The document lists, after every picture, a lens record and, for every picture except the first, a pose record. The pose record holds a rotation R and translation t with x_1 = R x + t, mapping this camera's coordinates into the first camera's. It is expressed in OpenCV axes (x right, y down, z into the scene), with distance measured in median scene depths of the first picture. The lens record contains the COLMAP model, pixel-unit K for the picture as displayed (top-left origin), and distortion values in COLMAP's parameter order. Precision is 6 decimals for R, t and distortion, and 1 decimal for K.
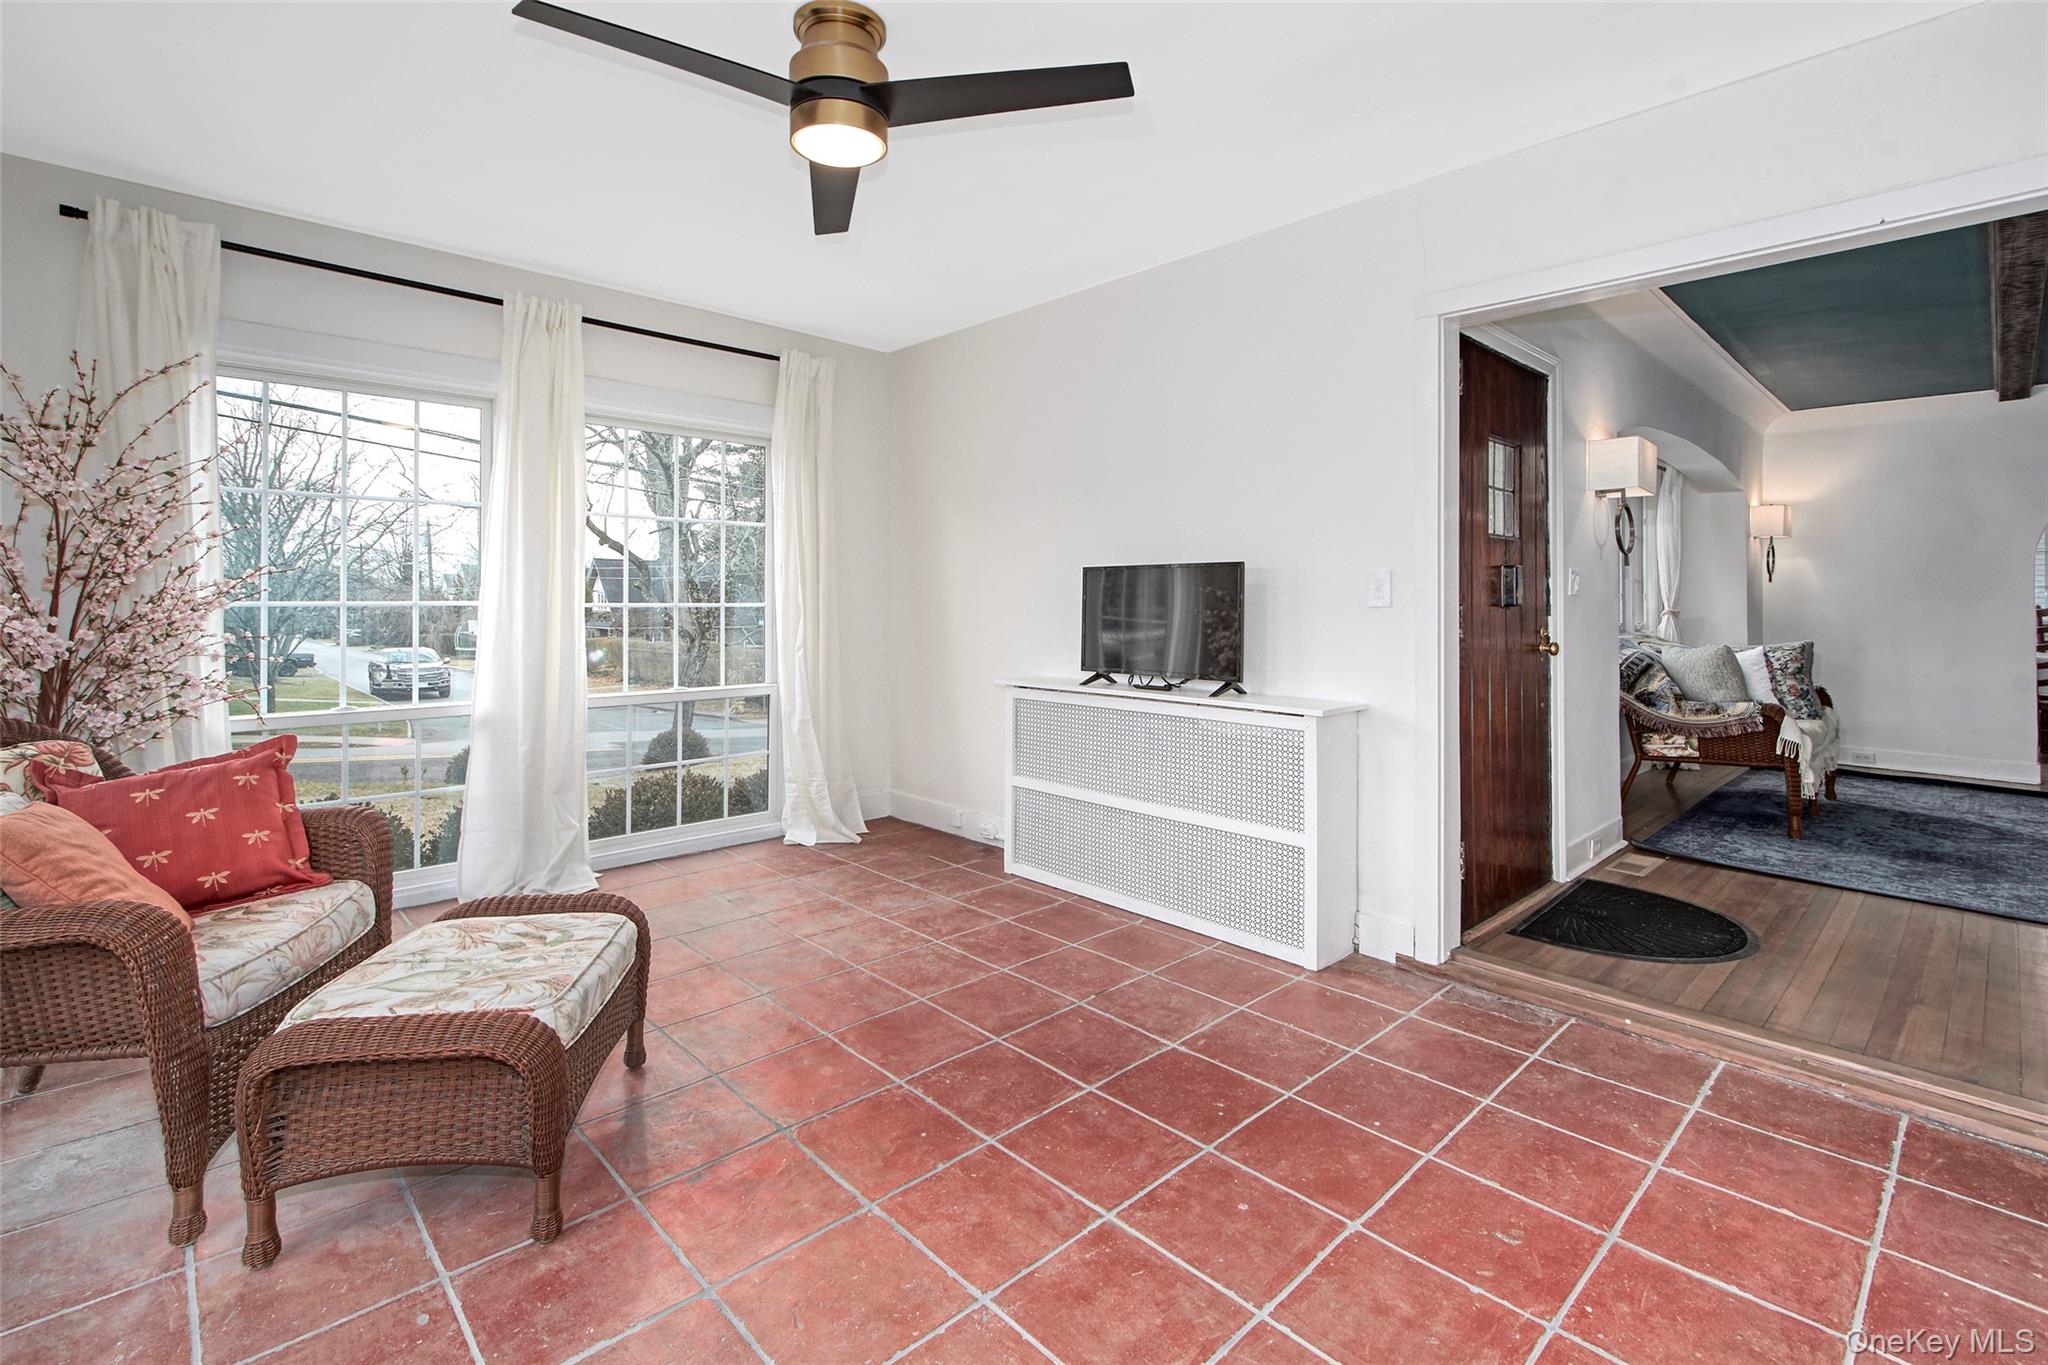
lens RADIAL K [[925.1, 0, 982.1], [0, 925.1, 587.8], [0, 0, 1]] dist [0.005613, 0.000494]
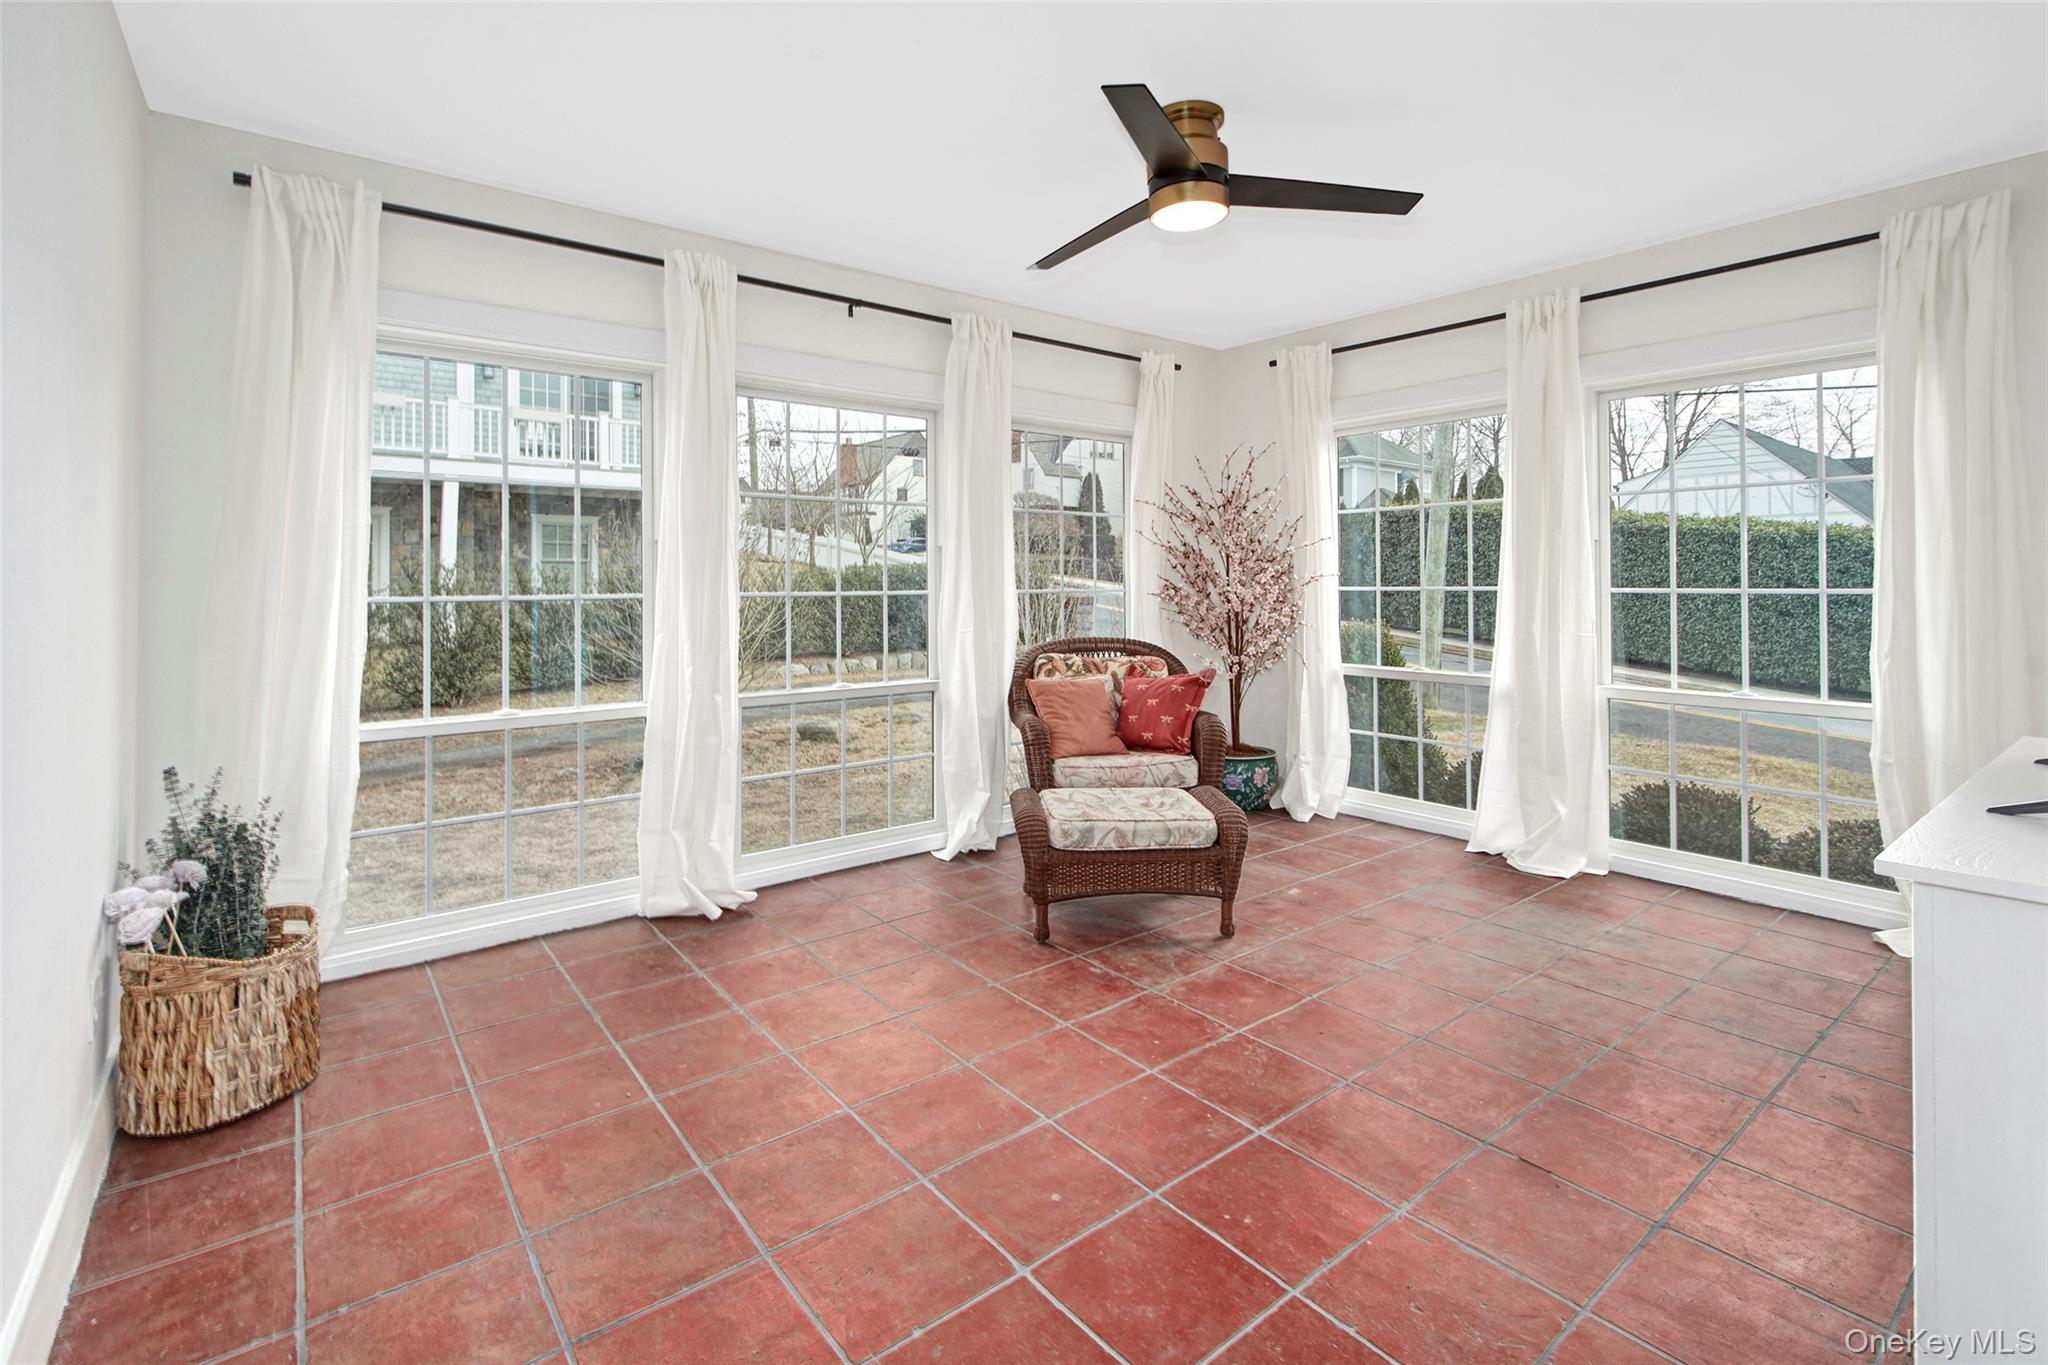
lens RADIAL K [[925.1, 0, 1011.6], [0, 925.1, 583.5], [0, 0, 1]] dist [0.005613, 0.000494]
pose [[-0.064072, -0.008684, -0.997908, 1.057606], [0.006808, 0.999935, -0.009139, 0.021830], [0.997922, -0.007380, -0.064009, 0.850095]]
